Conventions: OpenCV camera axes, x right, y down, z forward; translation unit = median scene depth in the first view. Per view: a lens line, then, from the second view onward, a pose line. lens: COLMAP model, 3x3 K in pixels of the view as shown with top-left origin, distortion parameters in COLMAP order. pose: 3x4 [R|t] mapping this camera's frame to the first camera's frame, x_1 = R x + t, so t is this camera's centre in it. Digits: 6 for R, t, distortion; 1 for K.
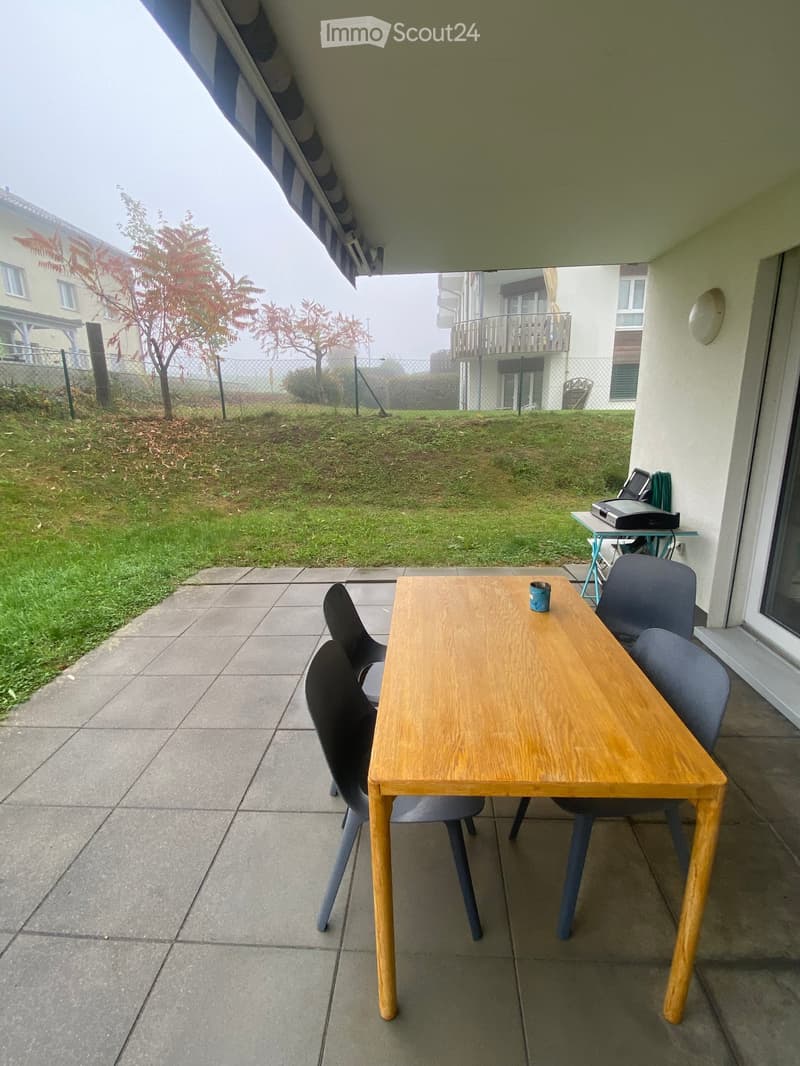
lens RADIAL K [[485.2, 0, 397.6], [0, 485.2, 532.6], [0, 0, 1]] dist [-0.002789, -0.001150]
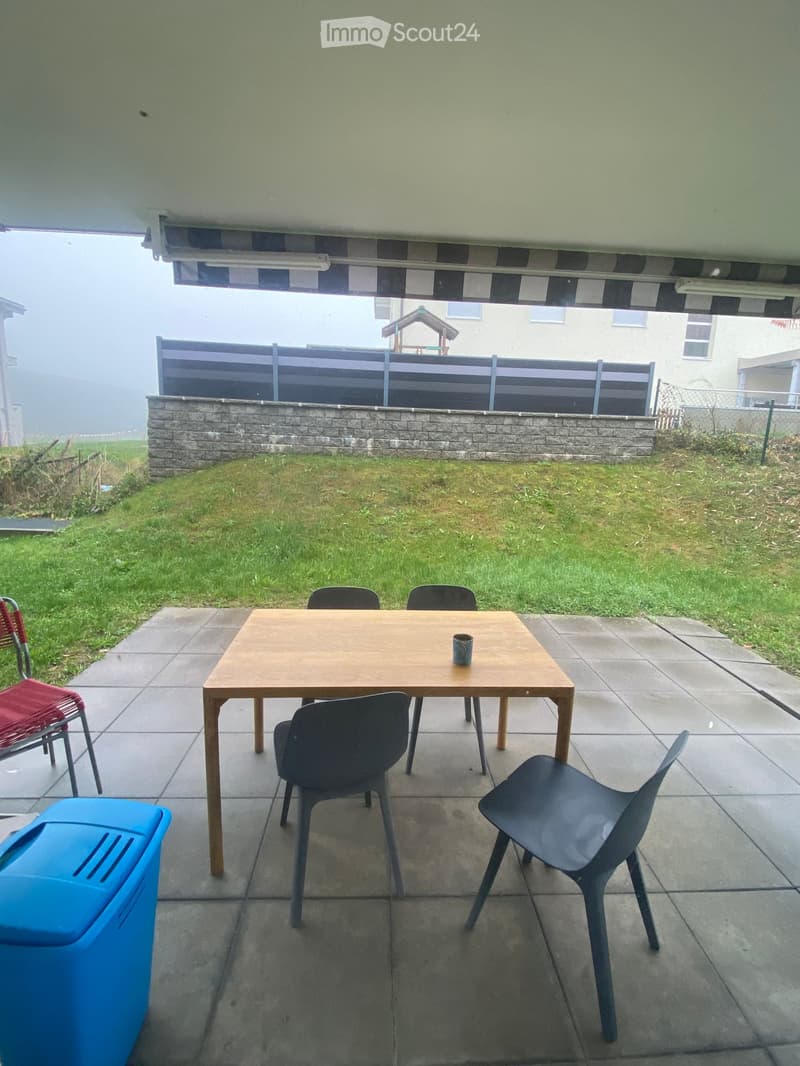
lens RADIAL K [[485.2, 0, 412.3], [0, 485.2, 536.0], [0, 0, 1]] dist [-0.002789, -0.001150]
pose [[0.140184, 0.225600, -0.964082, 0.481983], [-0.291795, 0.939866, 0.177504, -0.101852], [0.946152, 0.256431, 0.197583, 0.215388]]
